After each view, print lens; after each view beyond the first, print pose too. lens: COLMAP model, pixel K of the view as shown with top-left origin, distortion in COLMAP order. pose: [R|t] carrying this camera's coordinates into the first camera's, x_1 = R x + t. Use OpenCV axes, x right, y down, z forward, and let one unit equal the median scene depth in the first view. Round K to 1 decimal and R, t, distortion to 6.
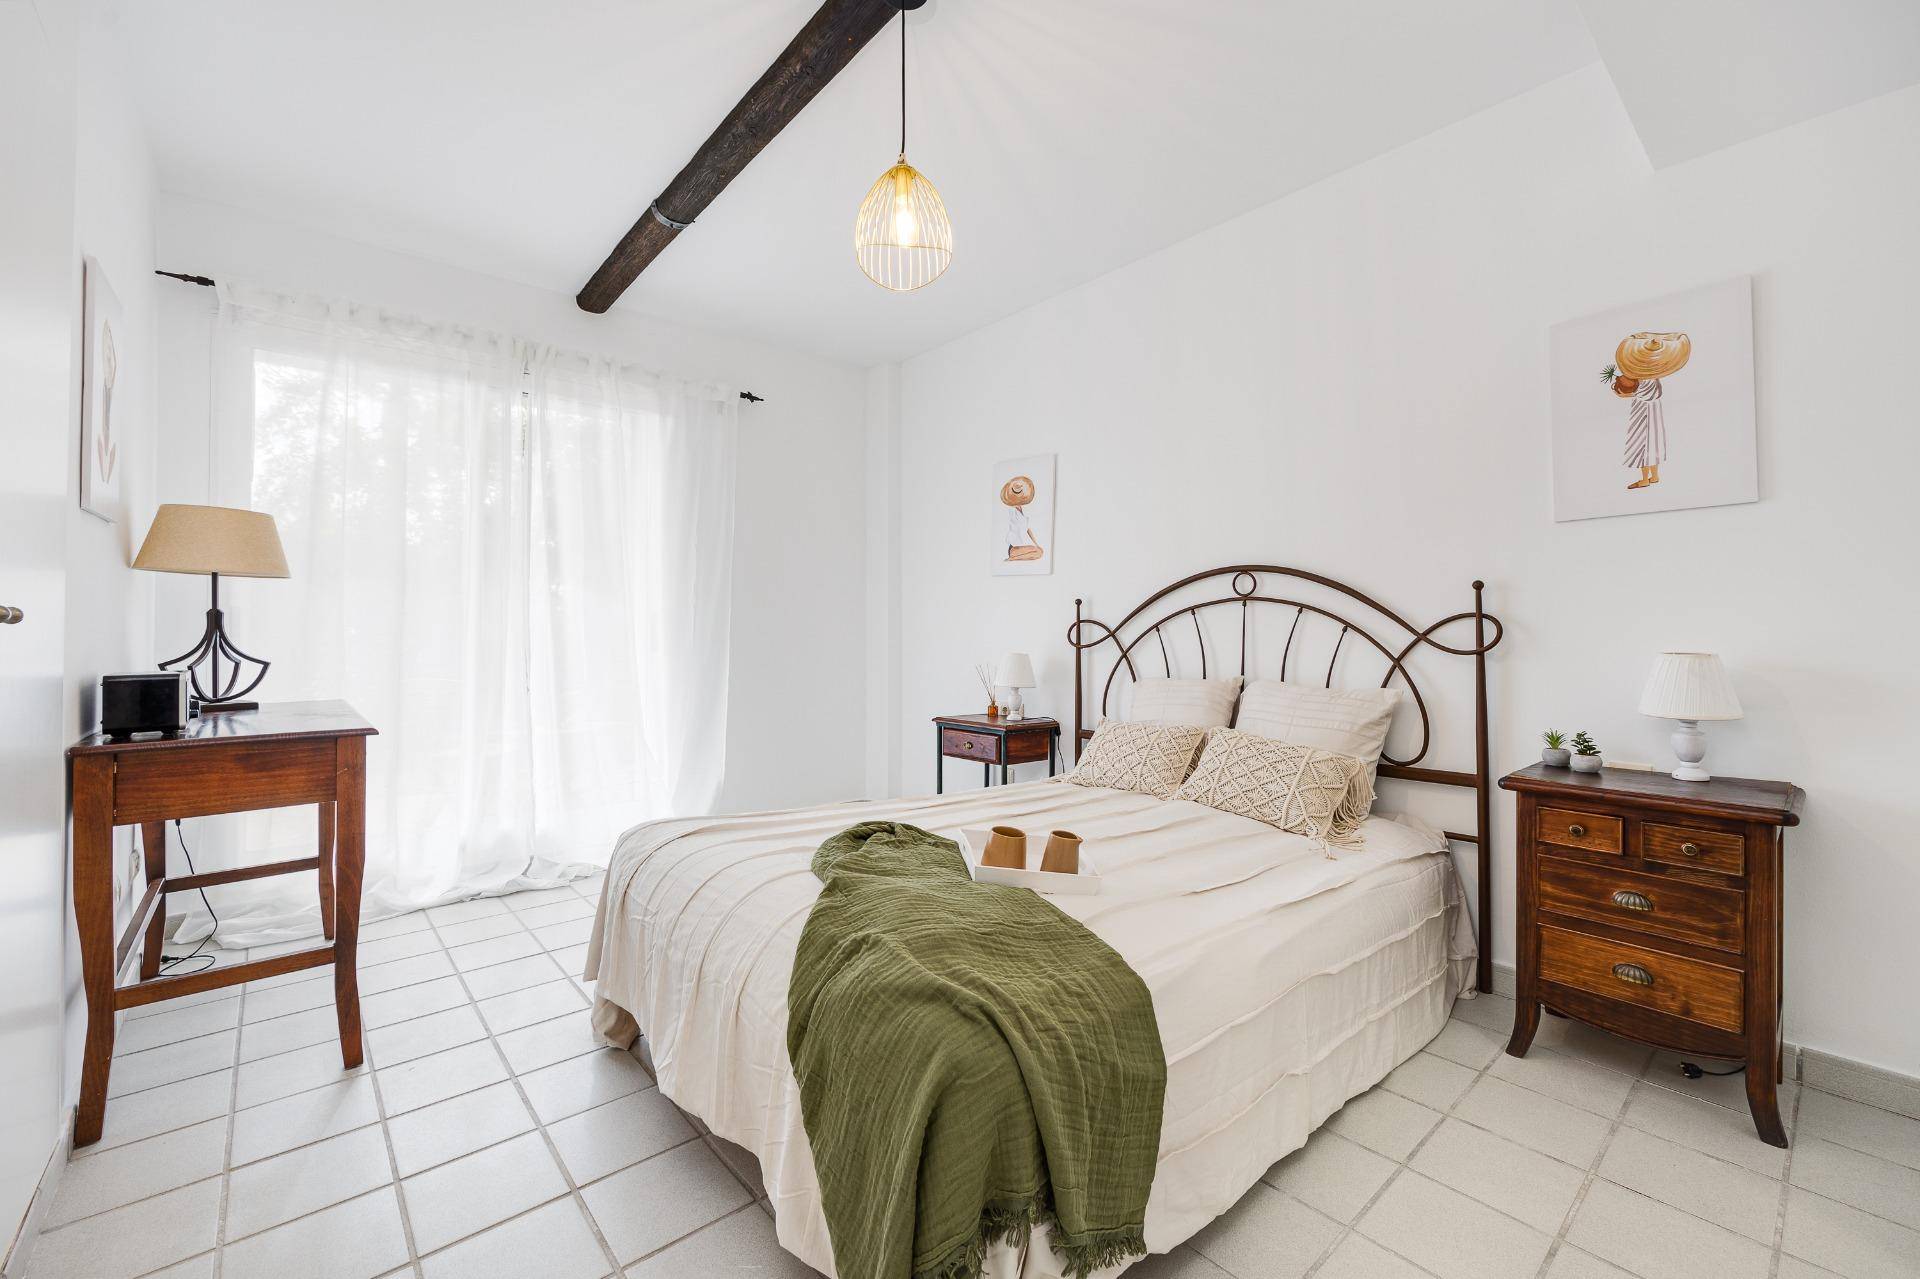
lens RADIAL K [[796.5, 0, 962.1], [0, 796.5, 623.5], [0, 0, 1]] dist [-0.003051, -0.000121]
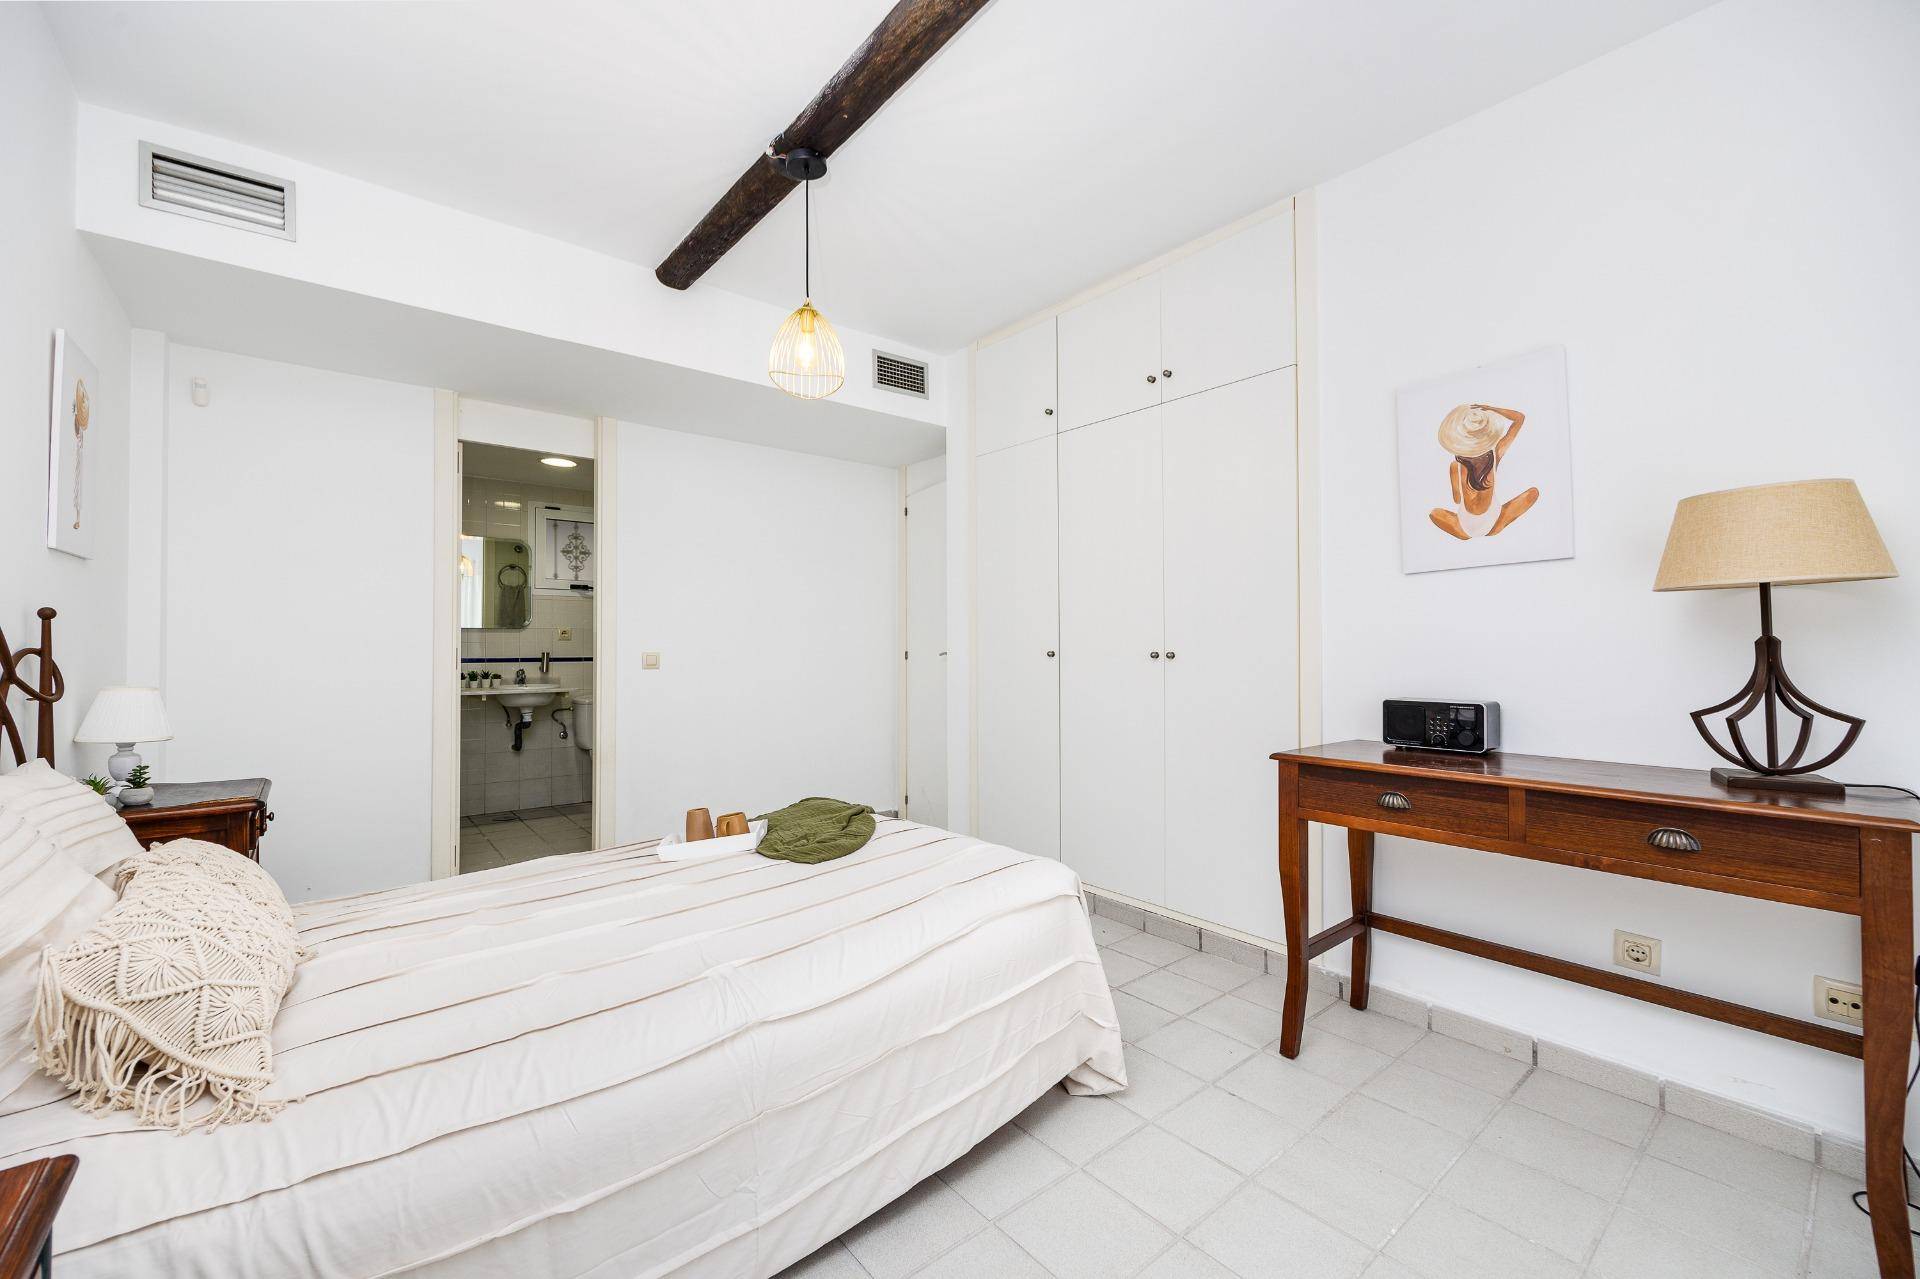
lens RADIAL K [[787.9, 0, 954.7], [0, 787.9, 647.4], [0, 0, 1]] dist [-0.001884, -0.000181]
pose [[-0.999205, 0.003065, 0.039744, -0.275968], [0.002603, 0.999928, -0.011672, -0.003225], [-0.039777, -0.011559, -0.999142, 1.714544]]
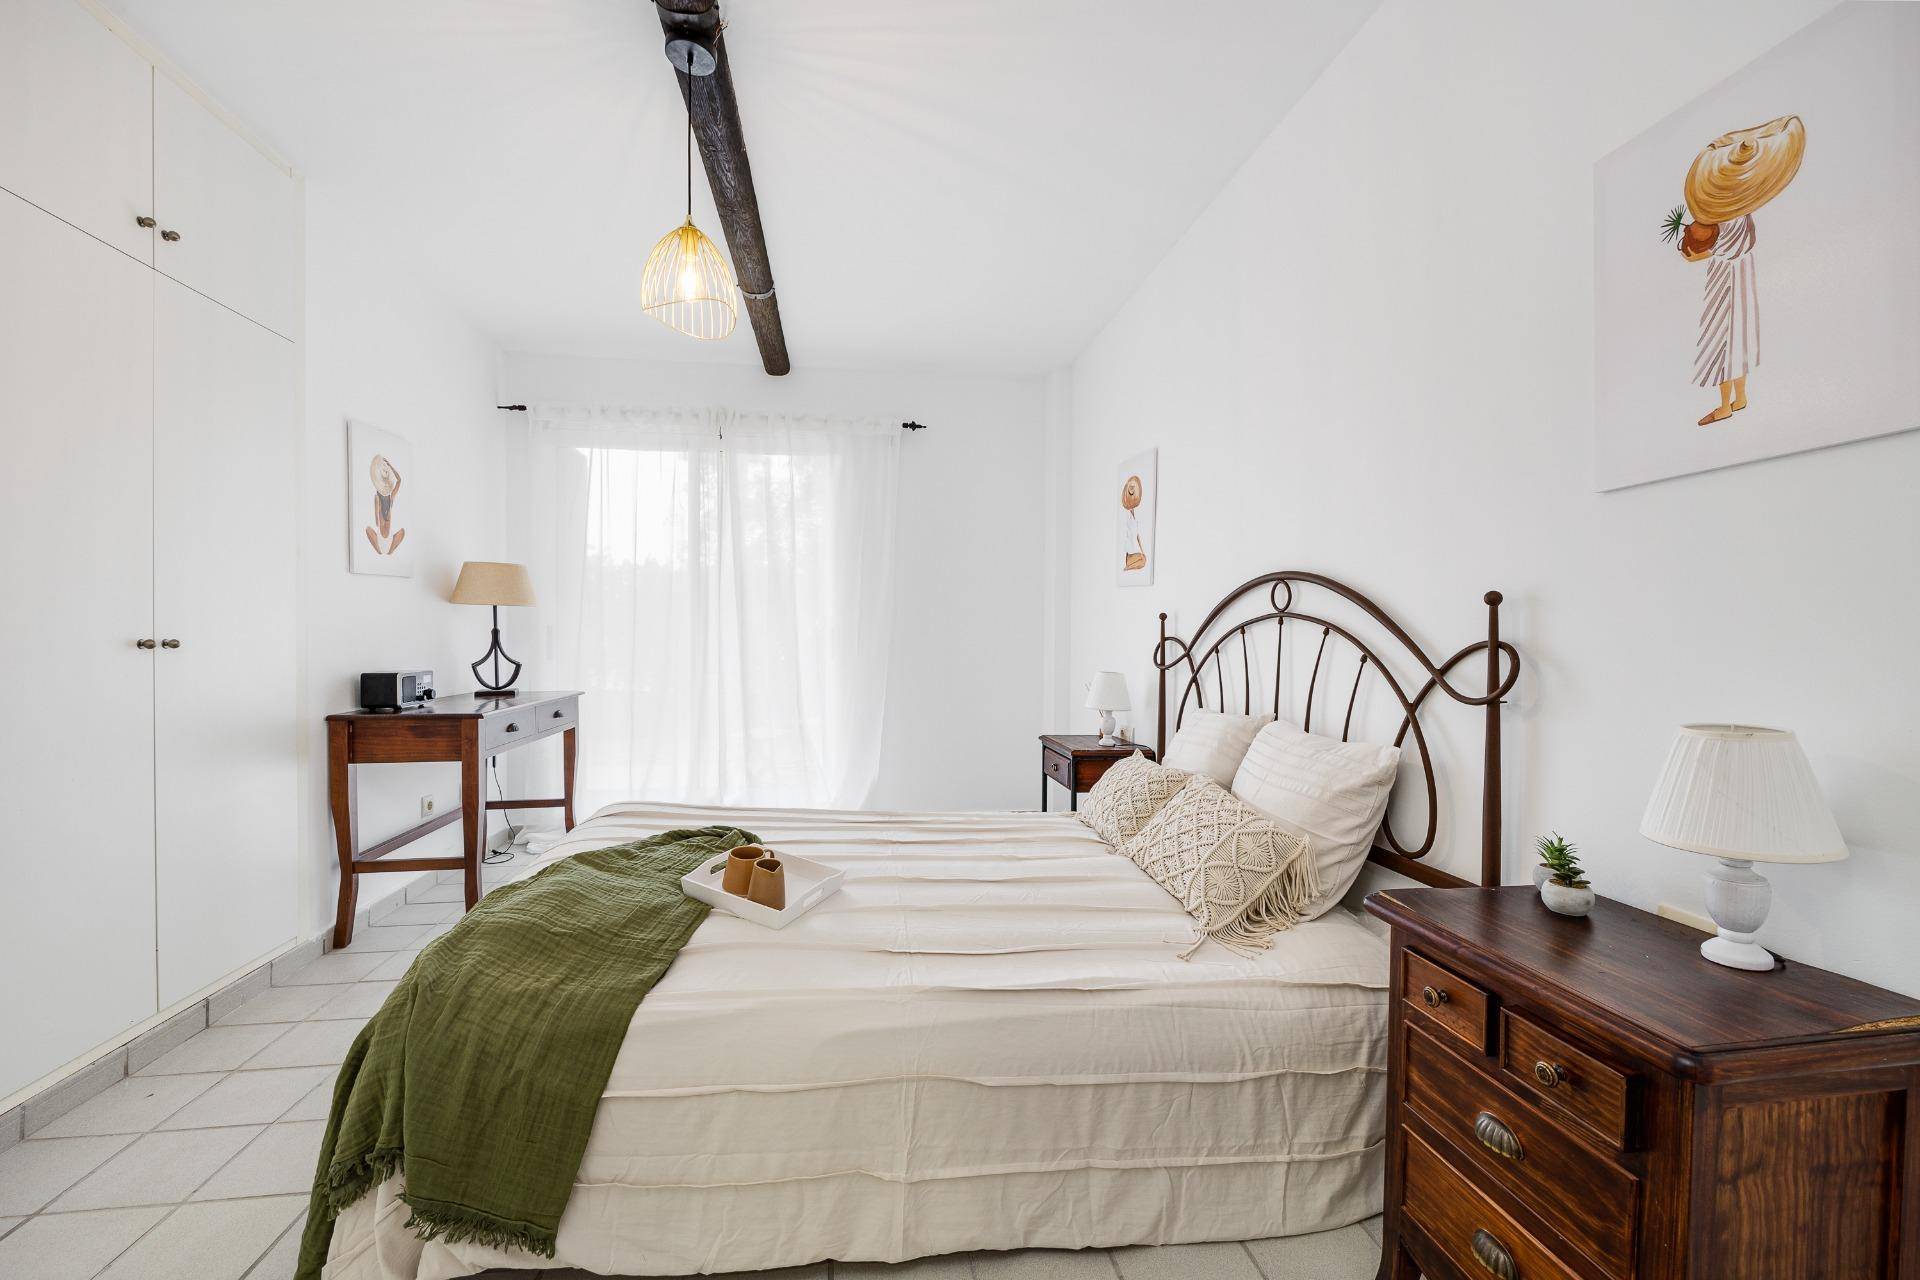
lens RADIAL K [[787.9, 0, 954.7], [0, 787.9, 647.9], [0, 0, 1]] dist [-0.001884, -0.000181]
pose [[0.837821, 0.016976, -0.545682, 0.622273], [-0.001272, 0.999574, 0.029142, -0.025721], [0.545944, -0.023722, 0.837486, 0.220062]]
